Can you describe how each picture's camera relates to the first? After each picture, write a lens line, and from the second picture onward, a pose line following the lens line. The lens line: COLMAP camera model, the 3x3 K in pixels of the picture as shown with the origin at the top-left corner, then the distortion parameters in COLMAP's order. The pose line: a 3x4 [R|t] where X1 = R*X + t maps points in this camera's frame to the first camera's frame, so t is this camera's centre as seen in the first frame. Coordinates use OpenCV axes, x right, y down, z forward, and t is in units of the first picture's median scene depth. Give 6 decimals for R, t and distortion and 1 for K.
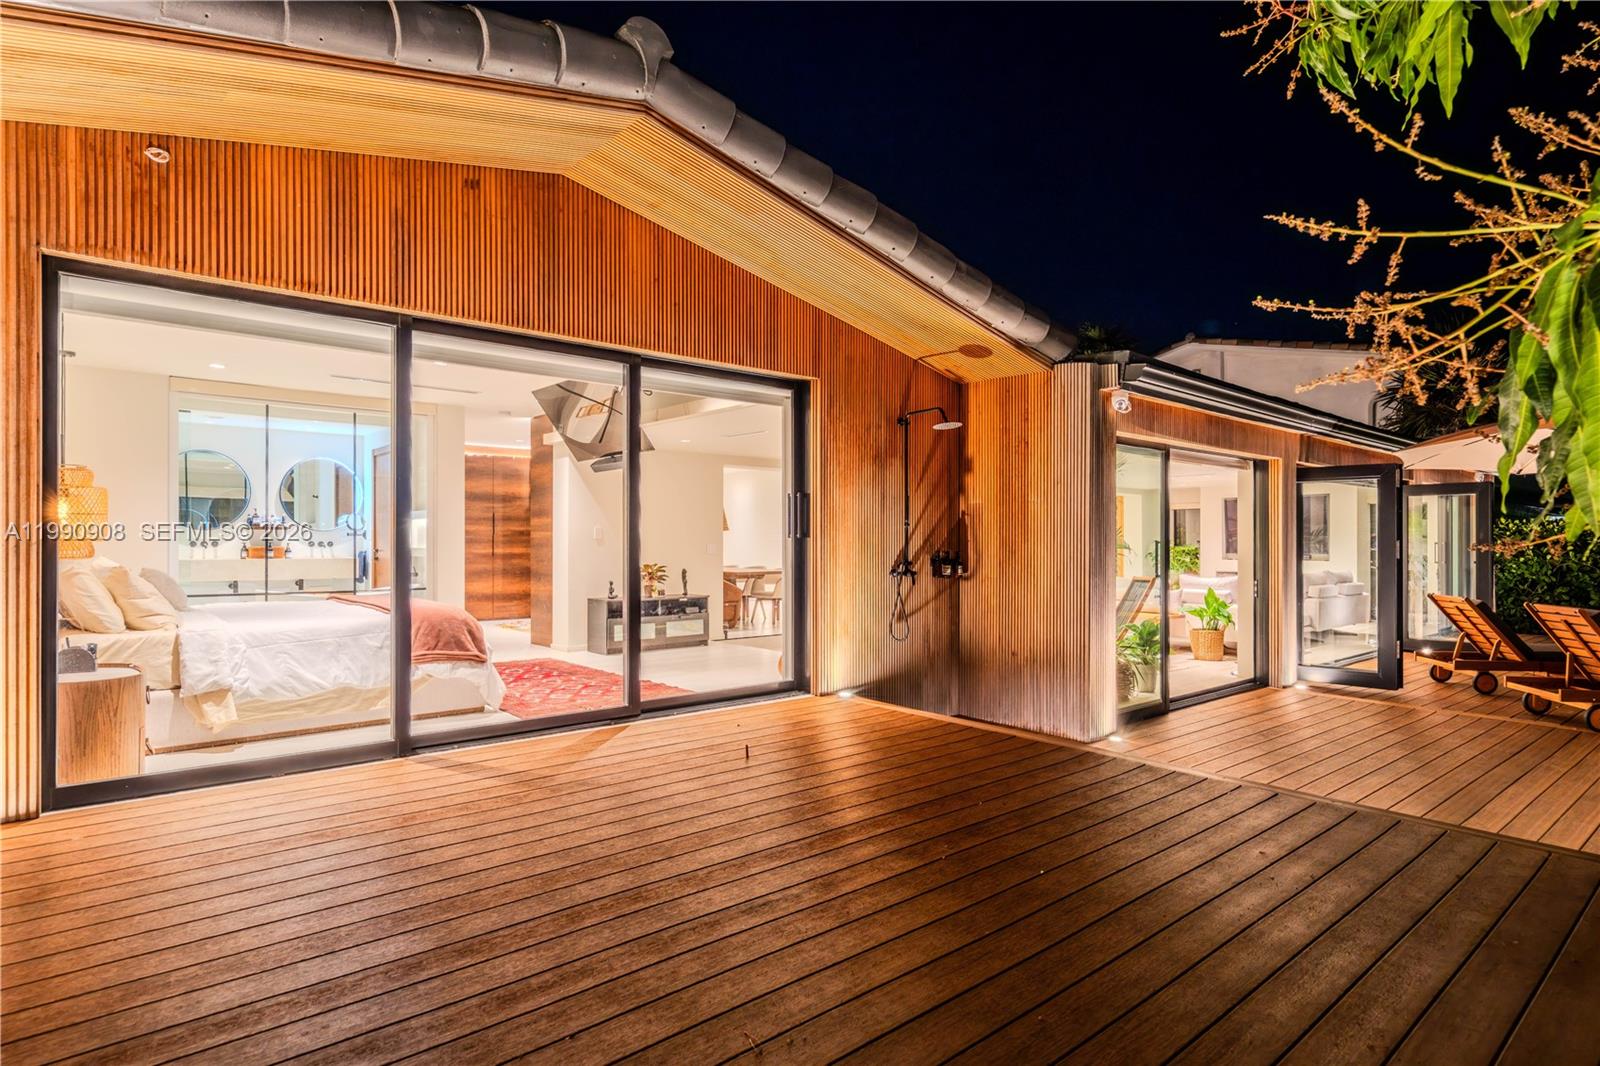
lens RADIAL K [[854.1, 0, 797.4], [0, 854.1, 553.9], [0, 0, 1]] dist [0.004414, 0.000730]
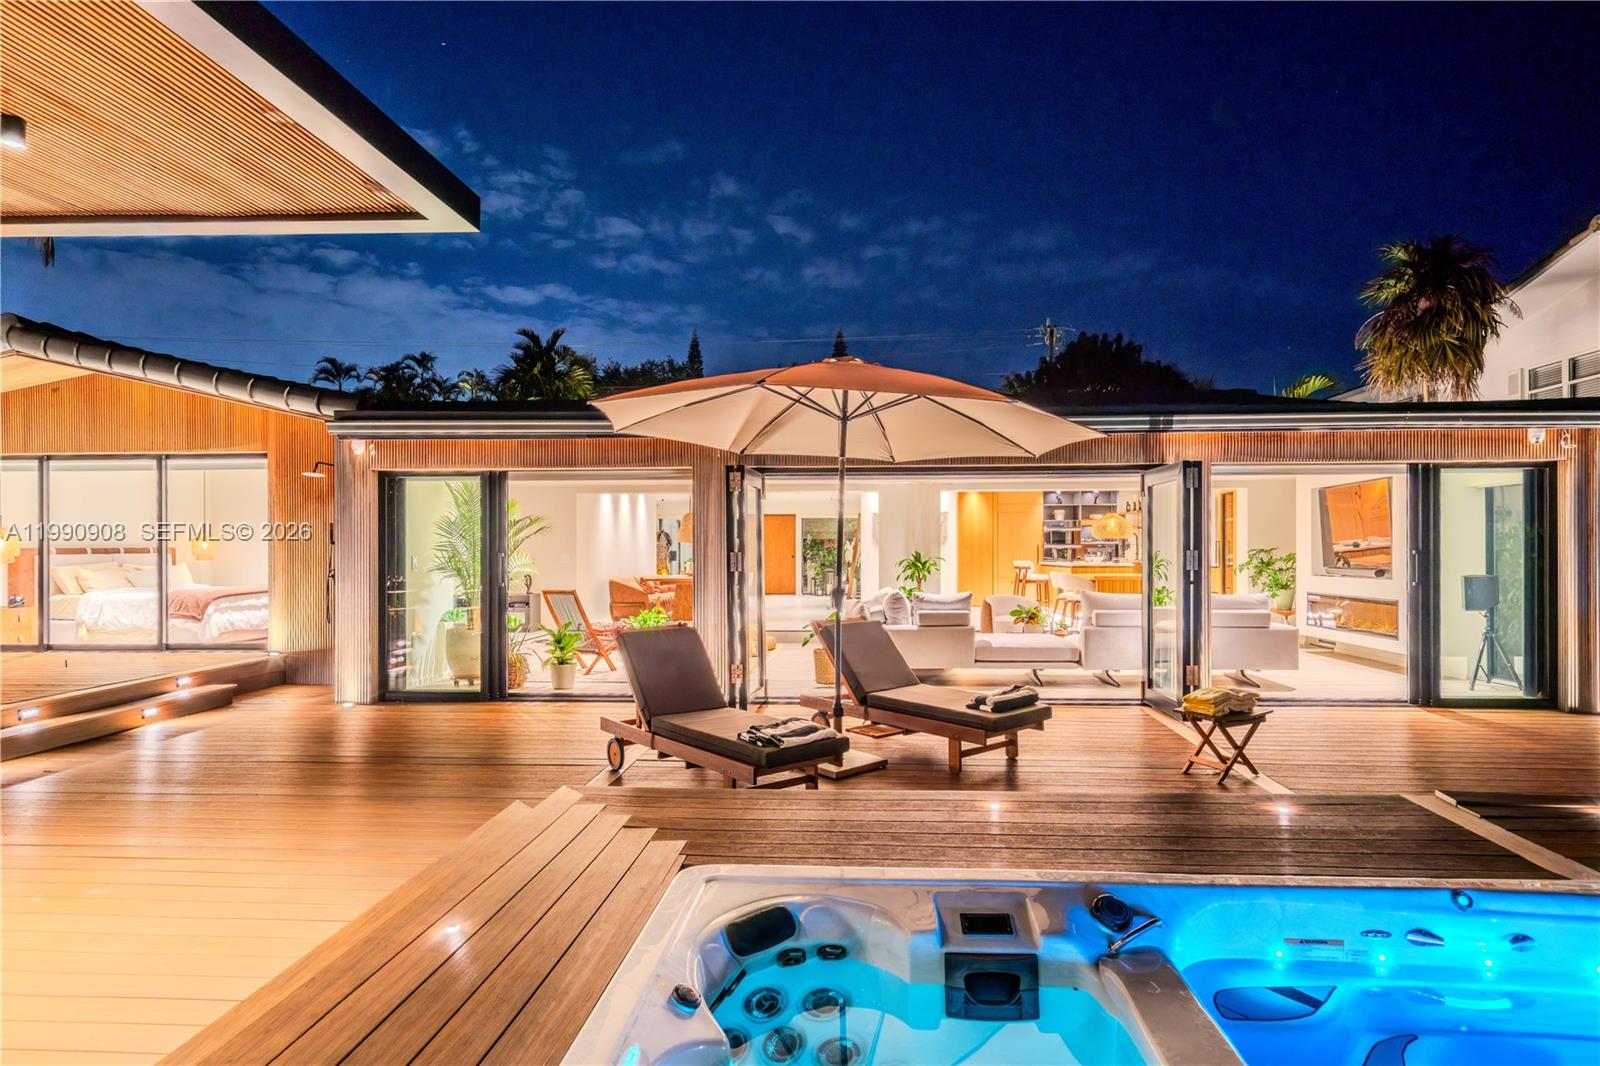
lens RADIAL K [[854.1, 0, 797.4], [0, 854.1, 553.9], [0, 0, 1]] dist [0.004414, 0.000730]
pose [[0.732725, -0.002465, -0.680520, 2.000979], [-0.004067, 0.999960, -0.008002, -0.008361], [0.680513, 0.008631, 0.732686, 0.564293]]
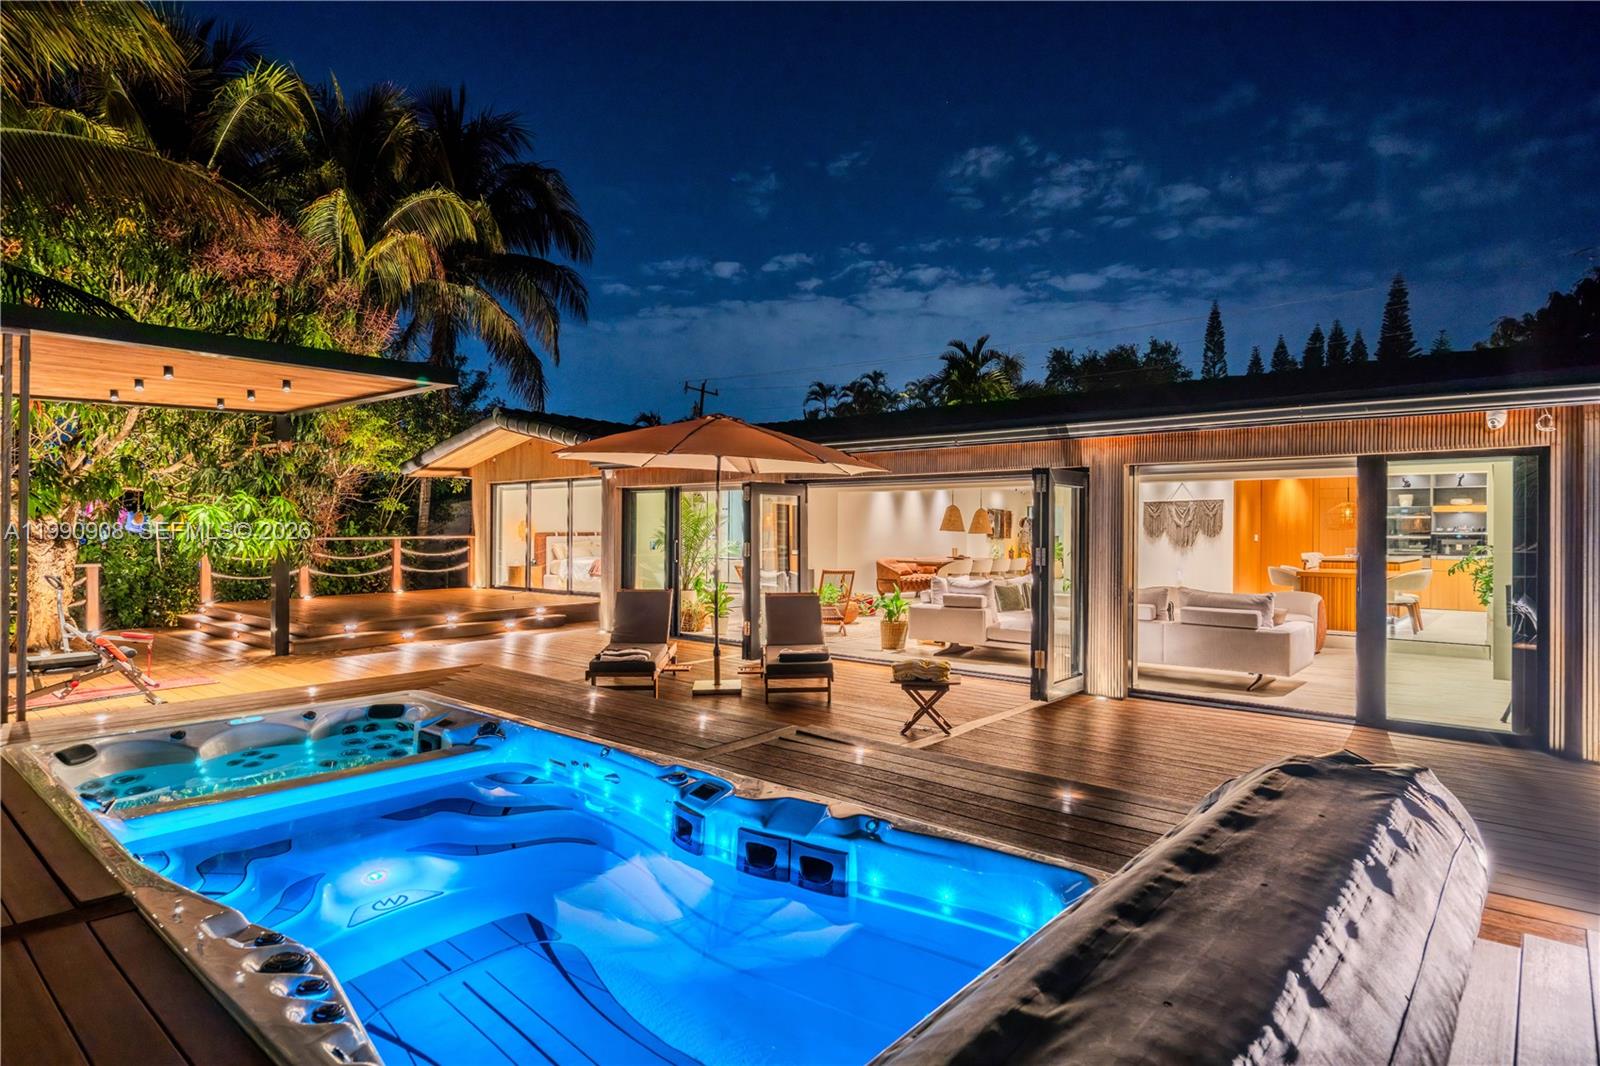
lens RADIAL K [[870.6, 0, 816.9], [0, 870.6, 530.7], [0, 0, 1]] dist [0.001937, -0.000381]
pose [[0.165140, -0.003072, -0.986265, 3.022727], [-0.020535, 0.999768, -0.006552, -0.039441], [0.986056, 0.021335, 0.165039, 1.349243]]
